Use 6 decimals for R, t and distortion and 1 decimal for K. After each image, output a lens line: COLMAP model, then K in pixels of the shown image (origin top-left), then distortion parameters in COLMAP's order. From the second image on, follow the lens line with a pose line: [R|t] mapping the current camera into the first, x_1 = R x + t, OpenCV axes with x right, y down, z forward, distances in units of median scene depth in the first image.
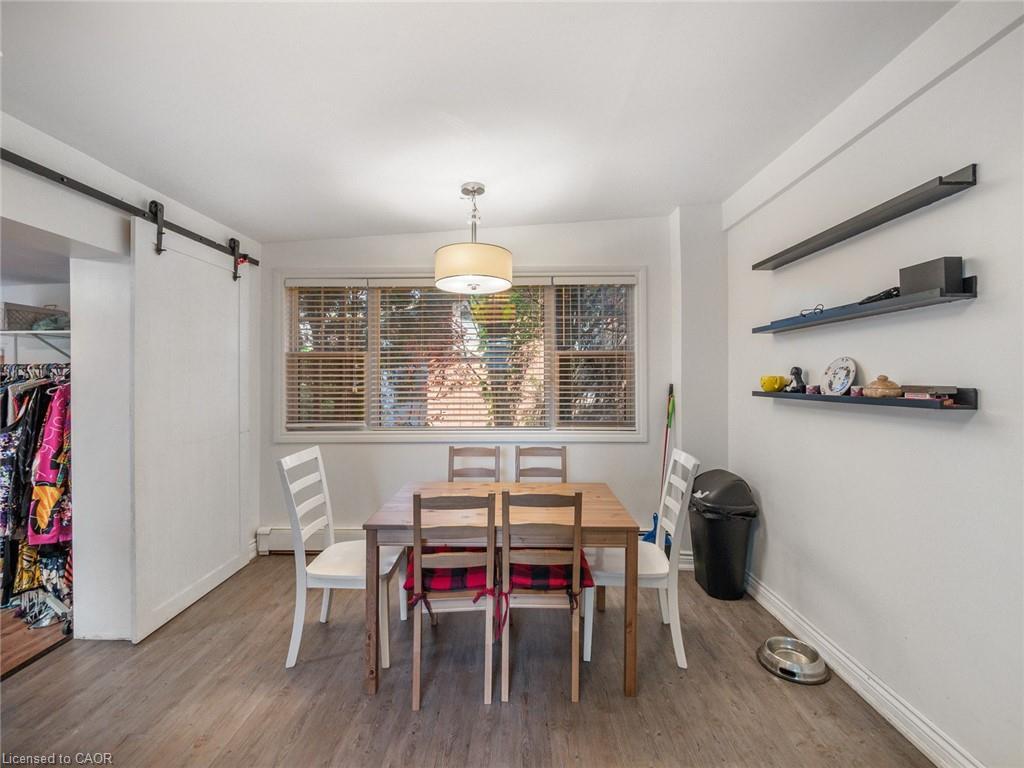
lens RADIAL K [[437.7, 0, 508.8], [0, 437.7, 378.4], [0, 0, 1]] dist [-0.008974, 0.001097]
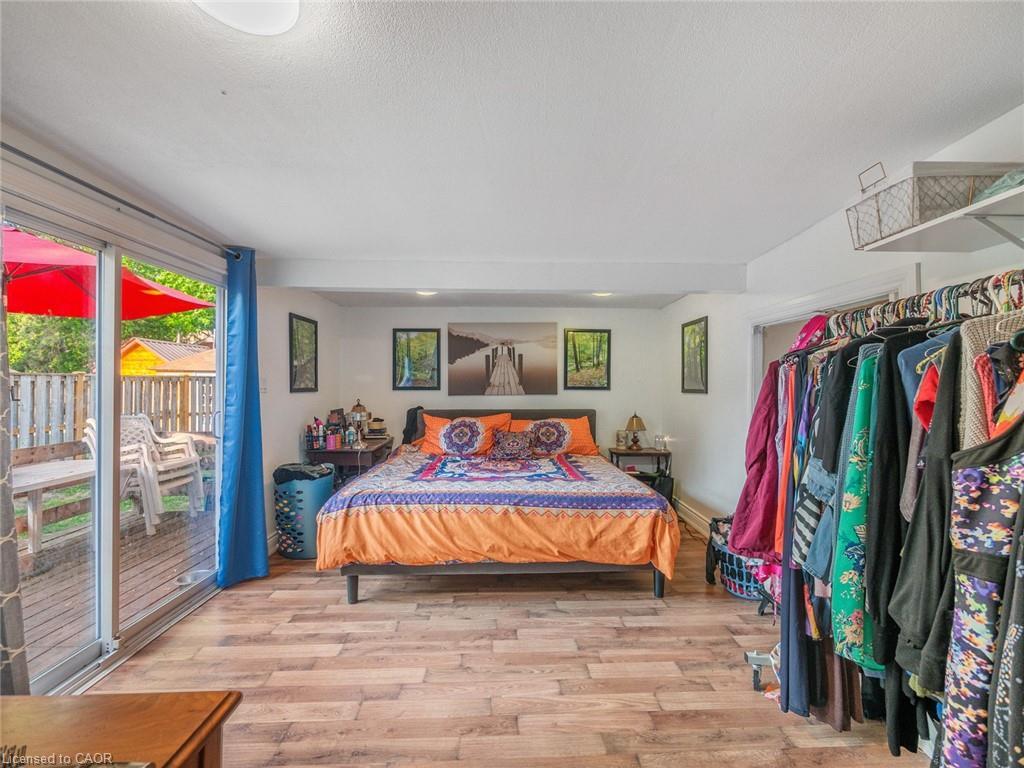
lens RADIAL K [[420.4, 0, 522.3], [0, 420.4, 384.3], [0, 0, 1]] dist [-0.006505, 0.000824]
pose [[0.064320, -0.000025, -0.997929, -0.876913], [-0.000349, 1.000000, -0.000048, 0.064987], [0.997929, 0.000351, 0.064320, 0.654165]]
